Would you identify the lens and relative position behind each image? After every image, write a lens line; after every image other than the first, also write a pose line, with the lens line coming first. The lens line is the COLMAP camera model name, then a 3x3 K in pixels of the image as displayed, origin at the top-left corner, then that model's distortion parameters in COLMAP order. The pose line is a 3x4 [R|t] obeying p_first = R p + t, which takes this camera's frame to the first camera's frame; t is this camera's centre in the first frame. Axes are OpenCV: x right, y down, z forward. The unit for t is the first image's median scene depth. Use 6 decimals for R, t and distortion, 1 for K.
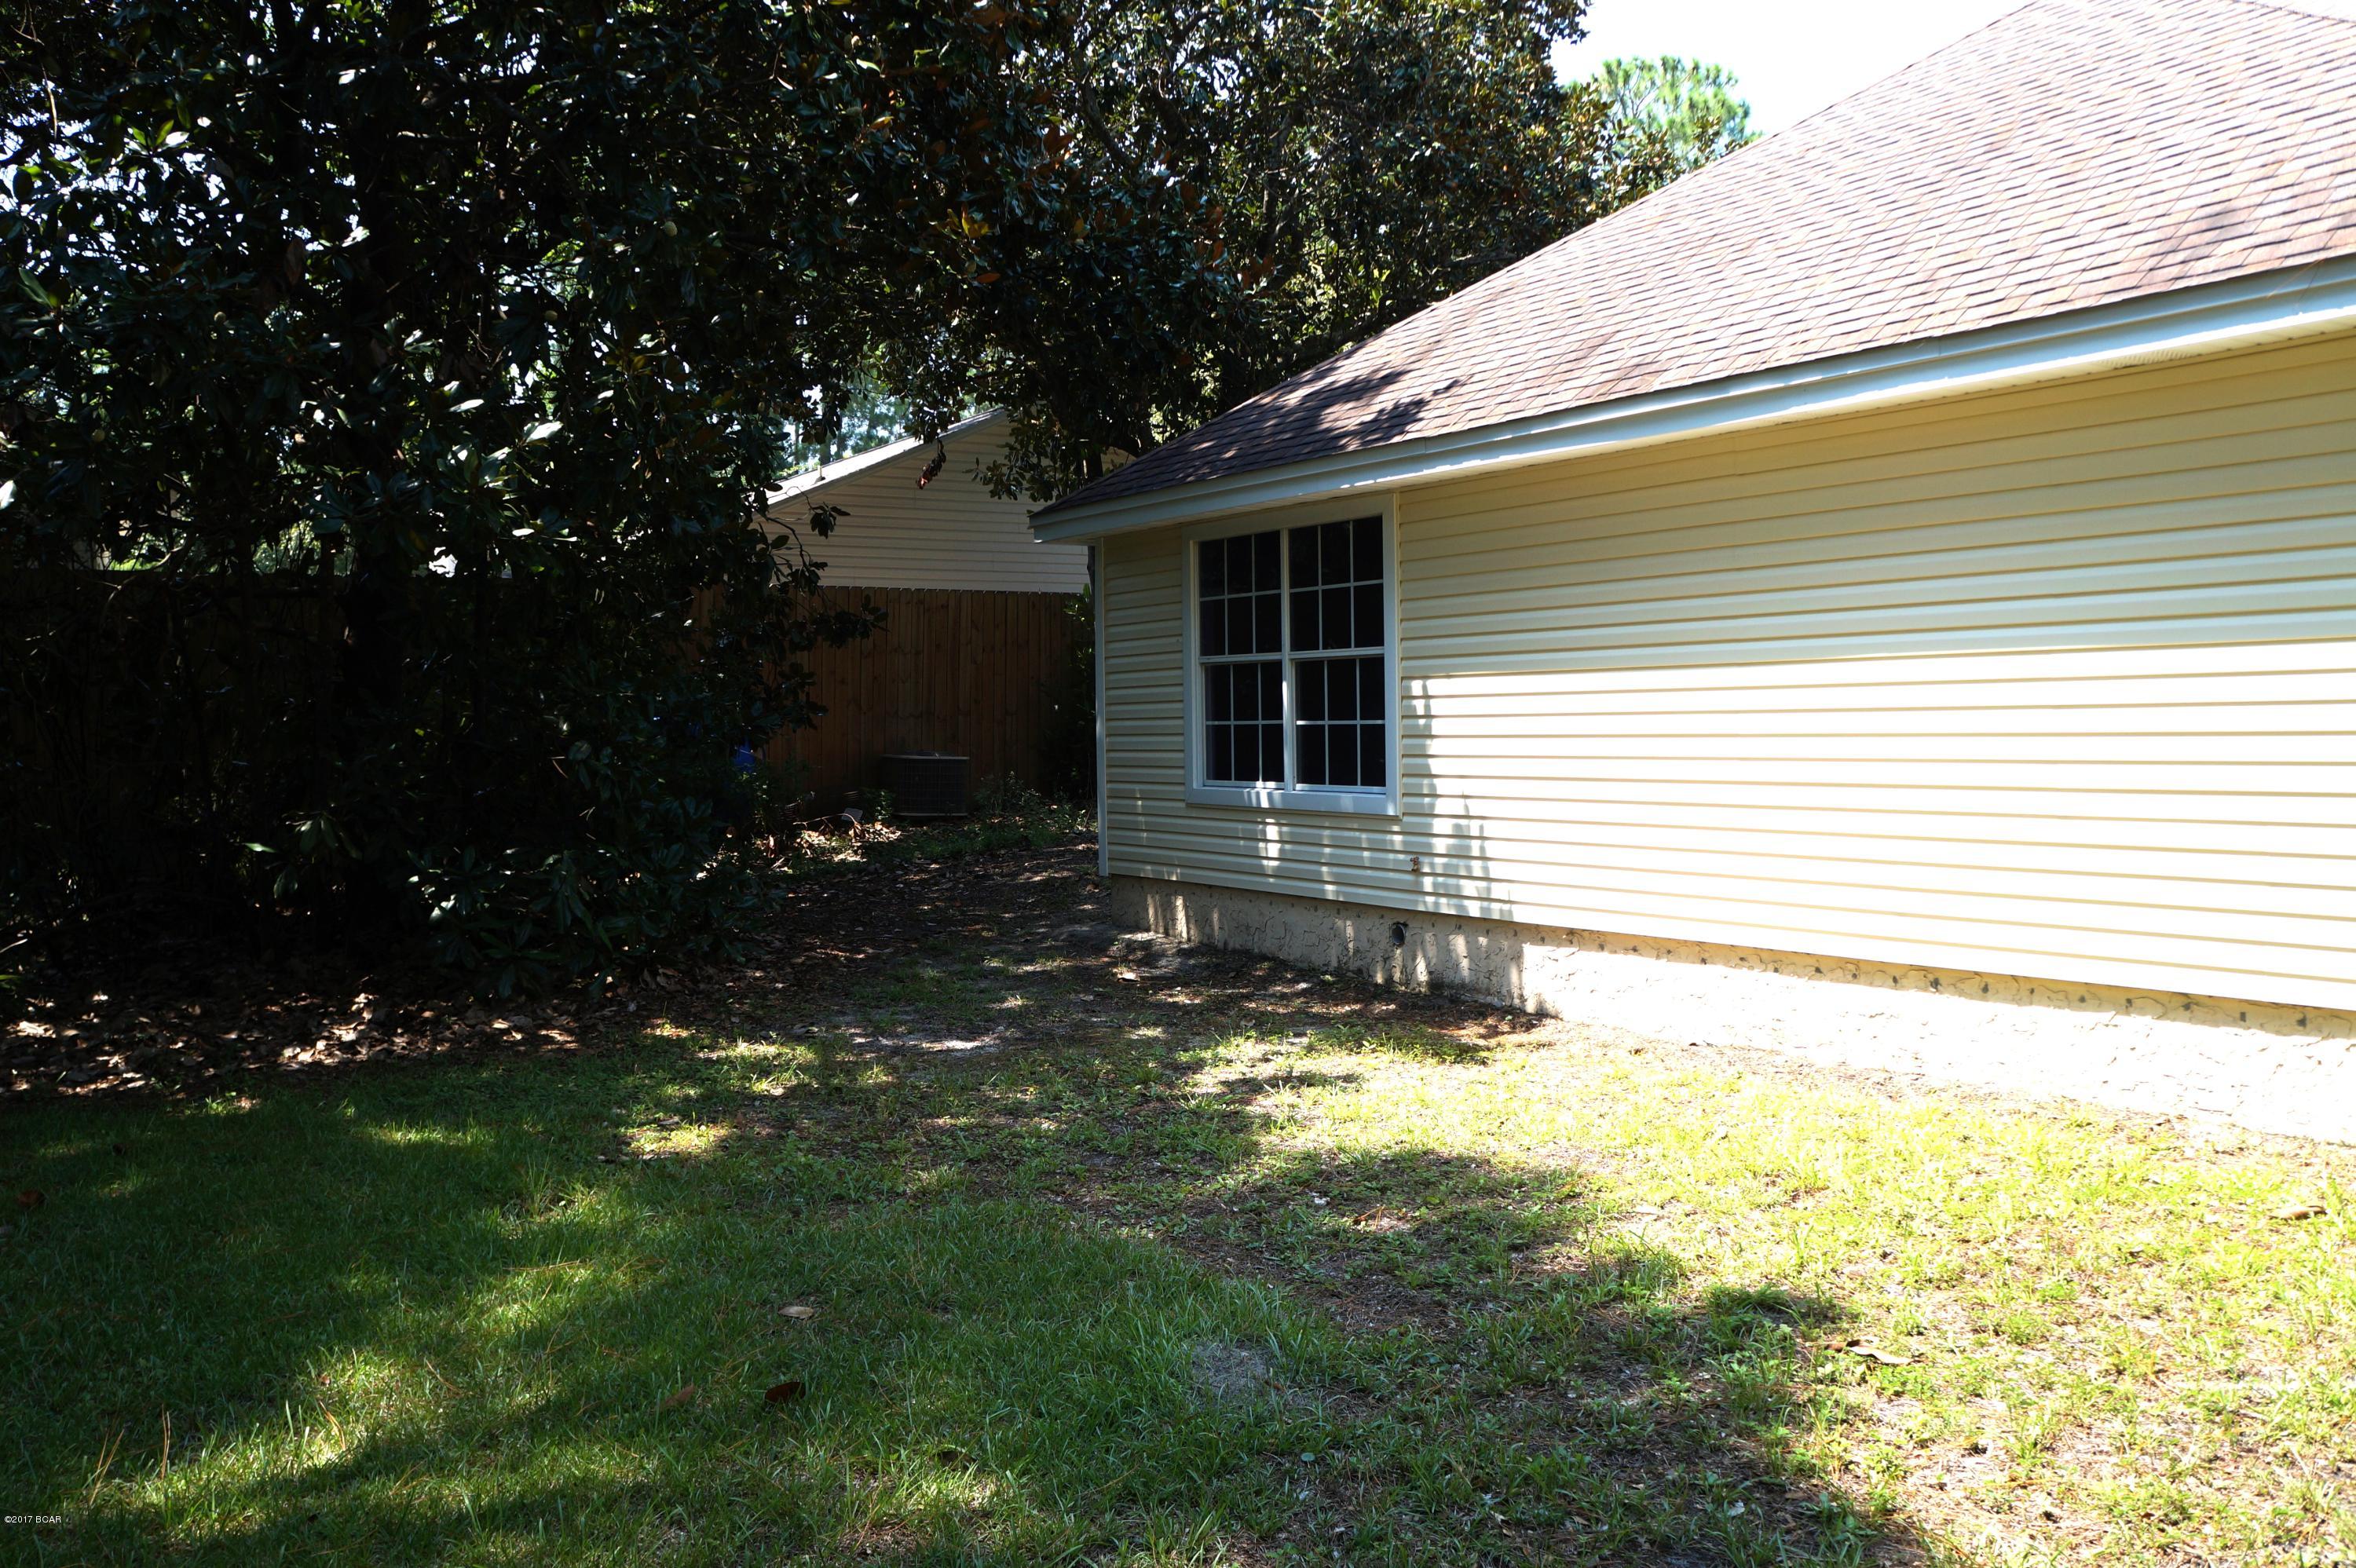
lens RADIAL K [[1886.7, 0, 1179.6], [0, 1886.7, 780.6], [0, 0, 1]] dist [-0.178851, 0.146420]
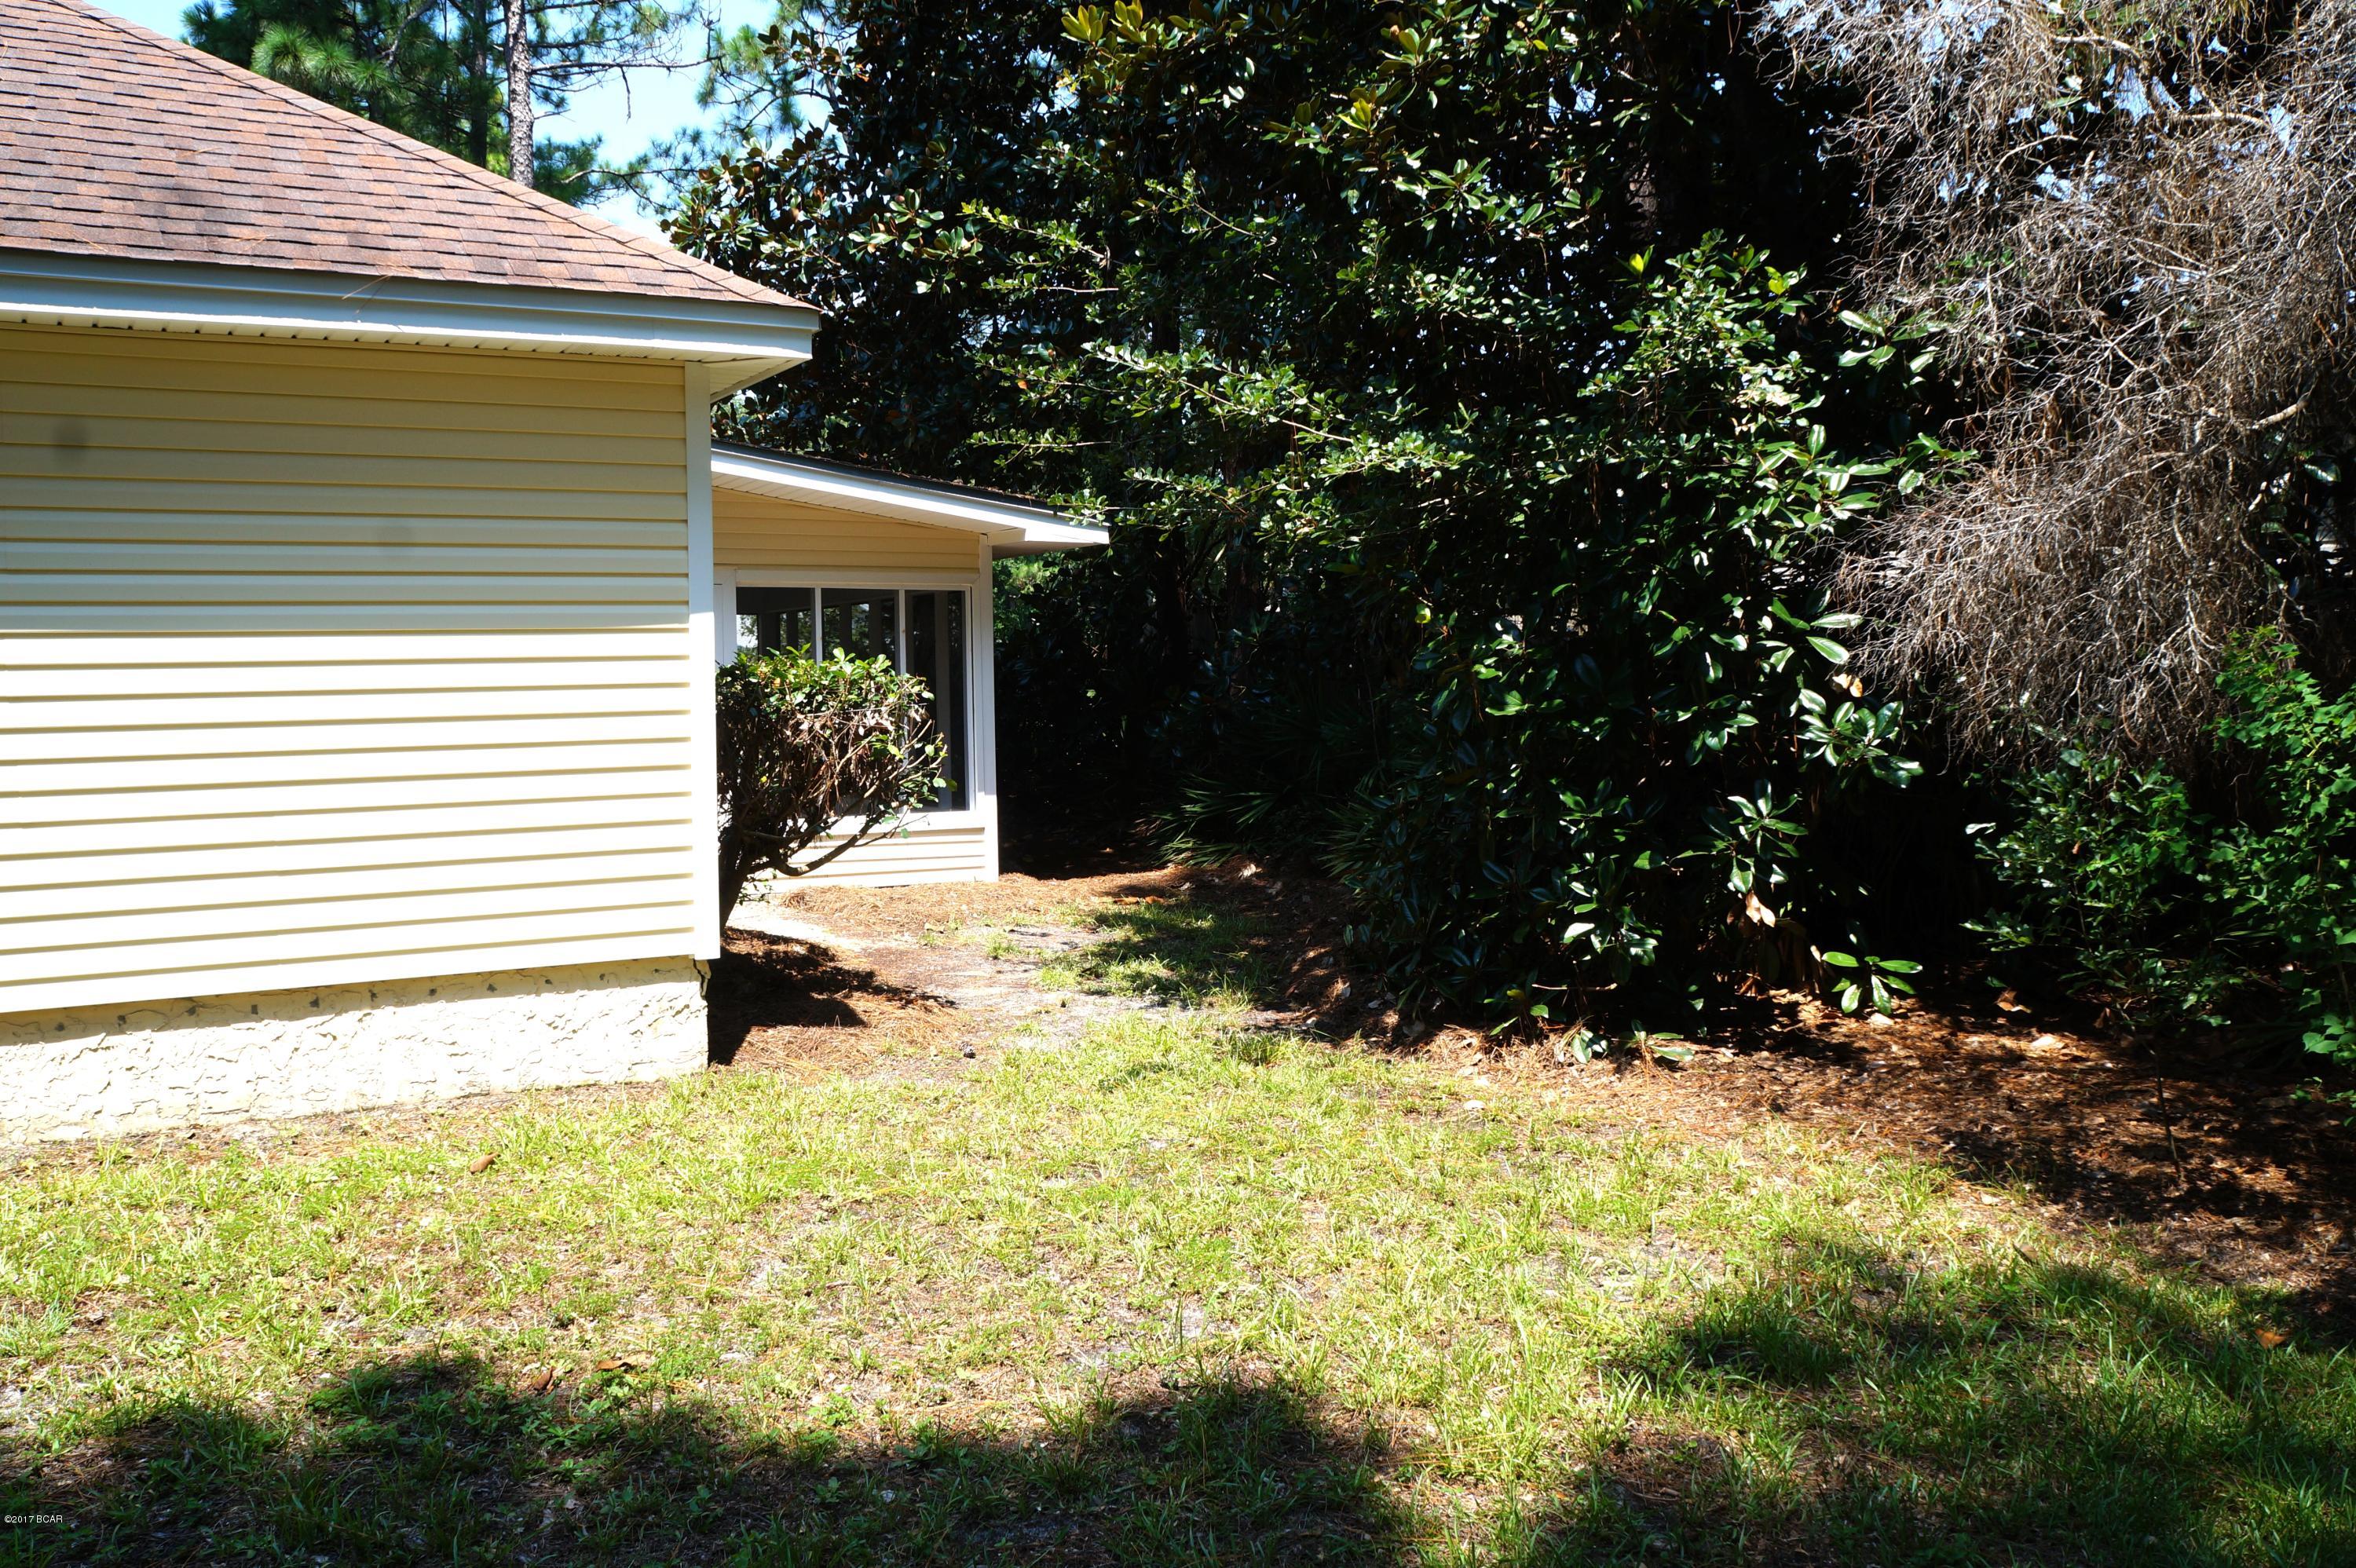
lens RADIAL K [[1886.7, 0, 1162.0], [0, 1886.7, 780.0], [0, 0, 1]] dist [-0.178851, 0.146420]
pose [[0.033970, -0.036328, 0.998762, -0.273648], [0.042957, 0.998469, 0.034856, -0.005986], [-0.998499, 0.041720, 0.035479, 0.325979]]
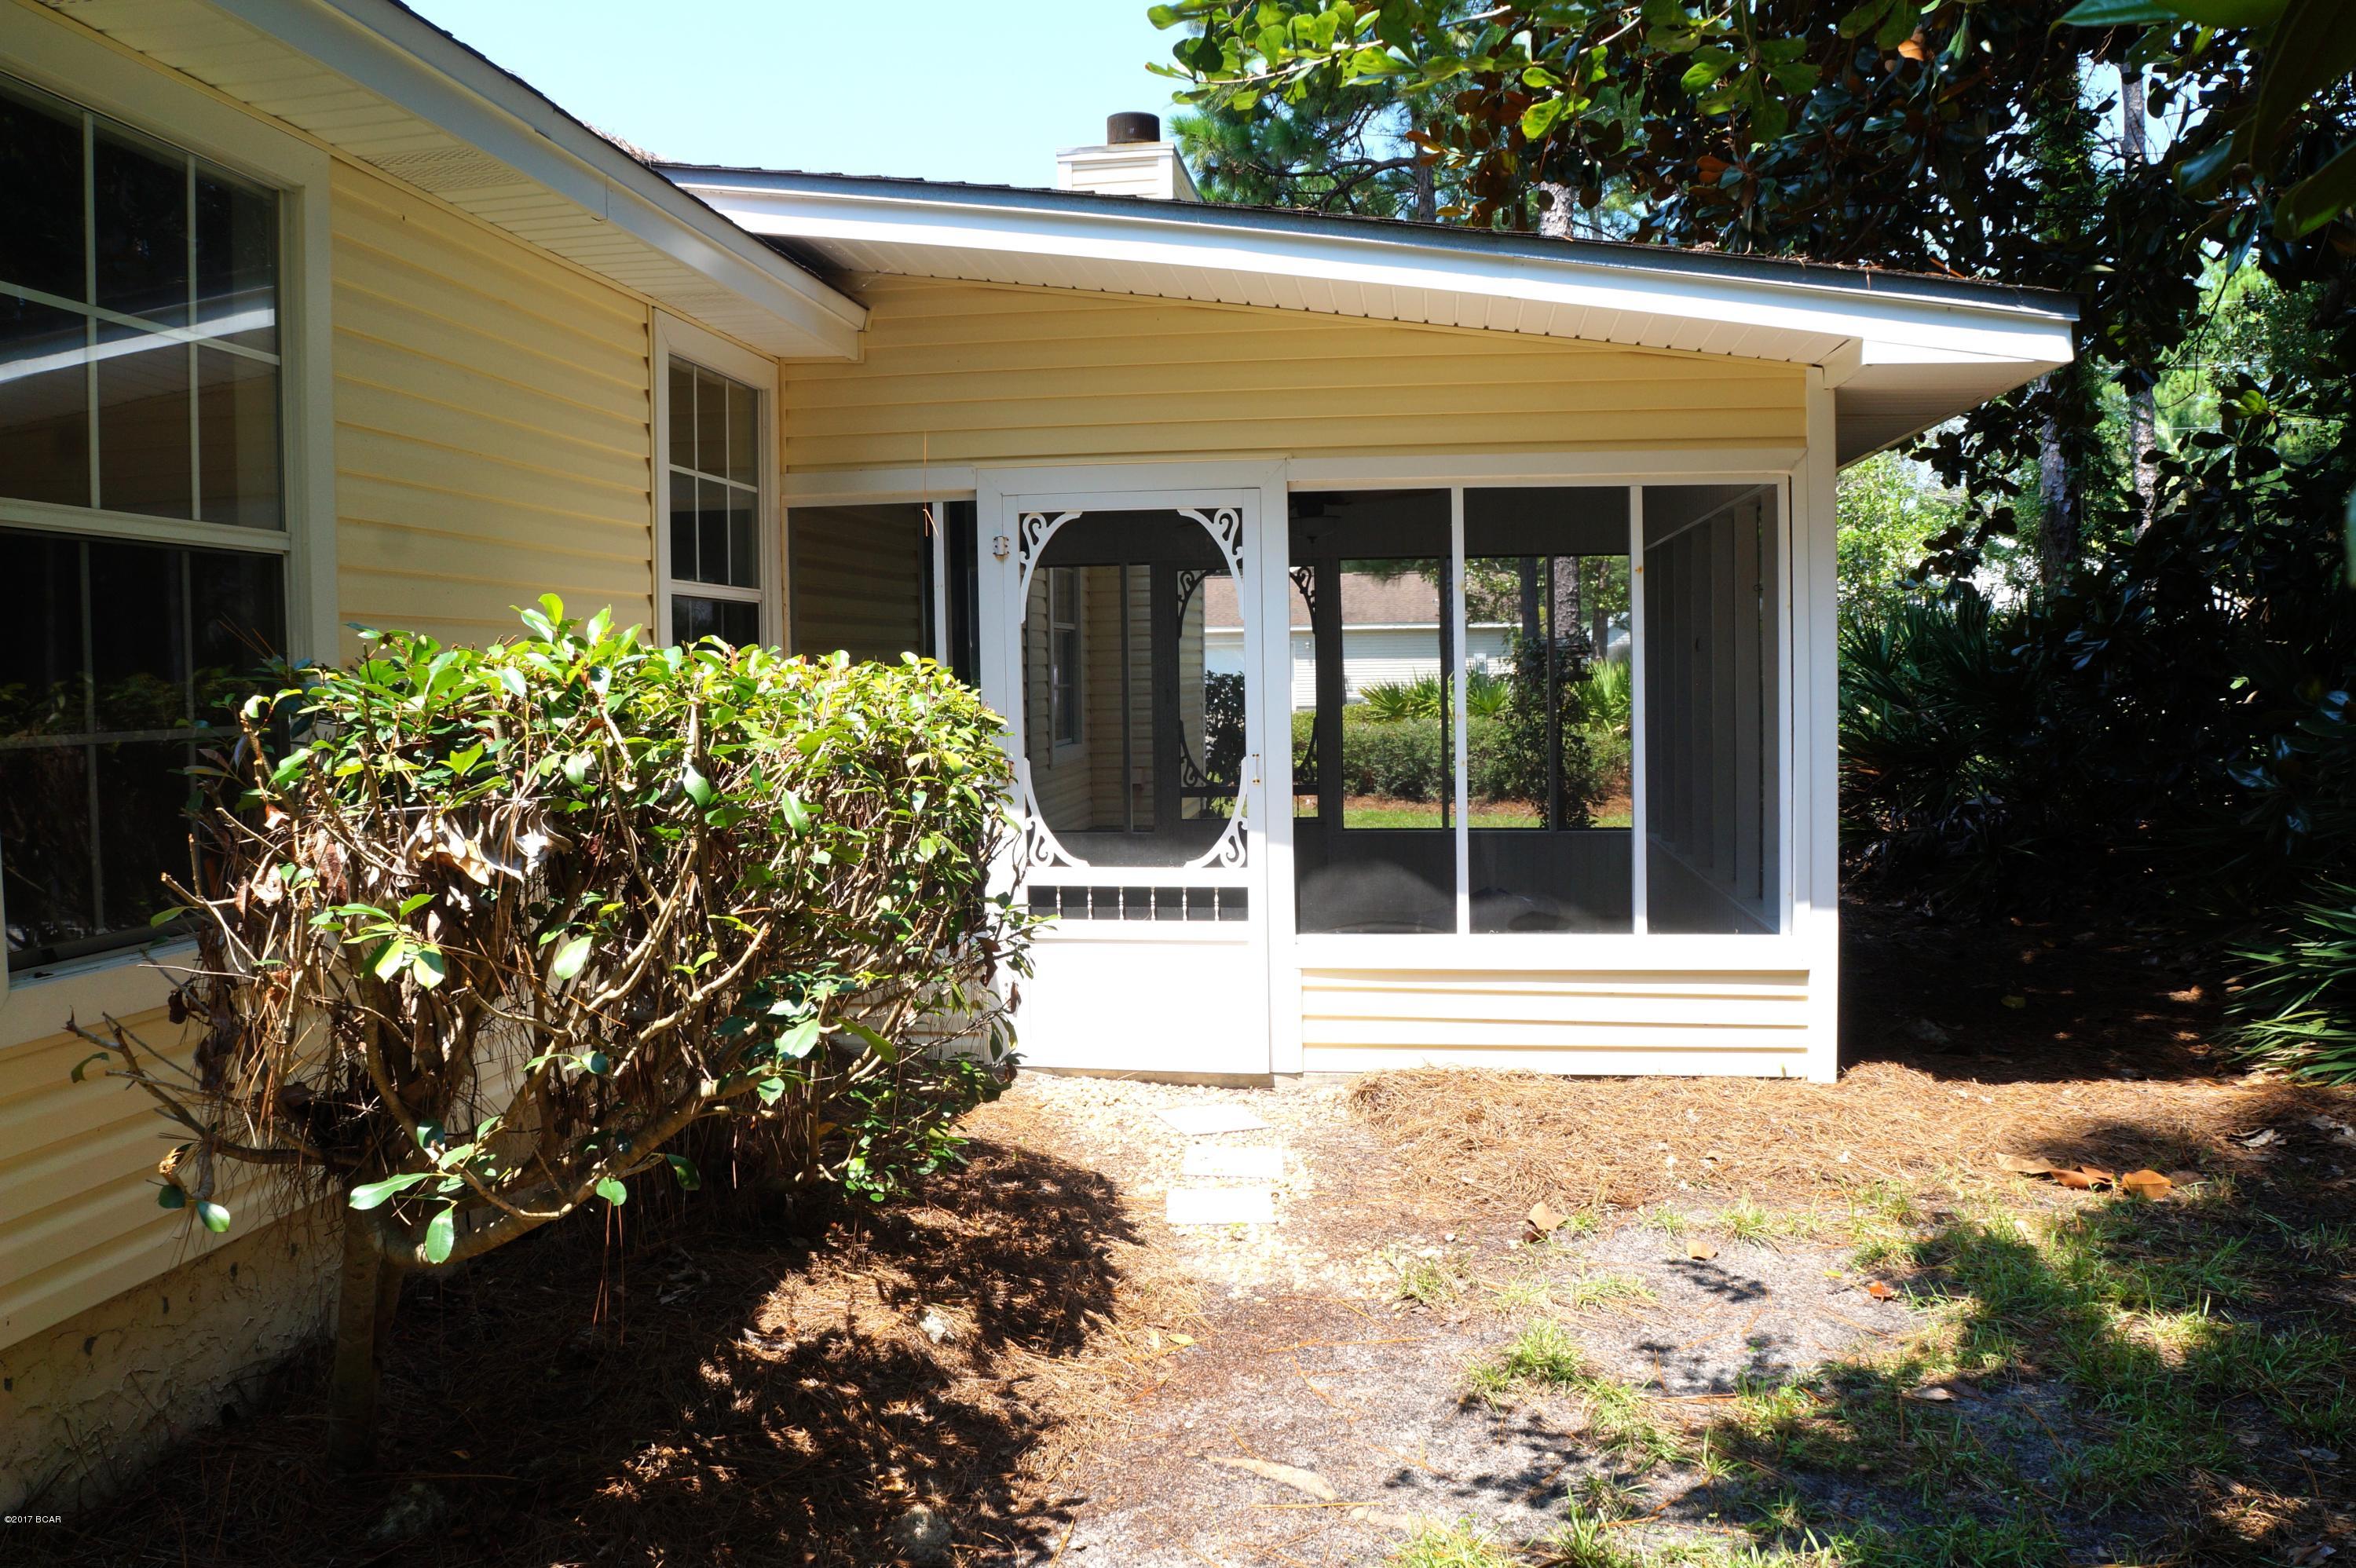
lens RADIAL K [[1876.1, 0, 1162.4], [0, 1876.1, 777.7], [0, 0, 1]] dist [-0.120592, 0.020215]
pose [[0.661751, -0.040333, 0.748638, 0.516520], [0.029865, 0.999177, 0.027432, -0.023808], [-0.749128, 0.004205, 0.662412, 0.235464]]
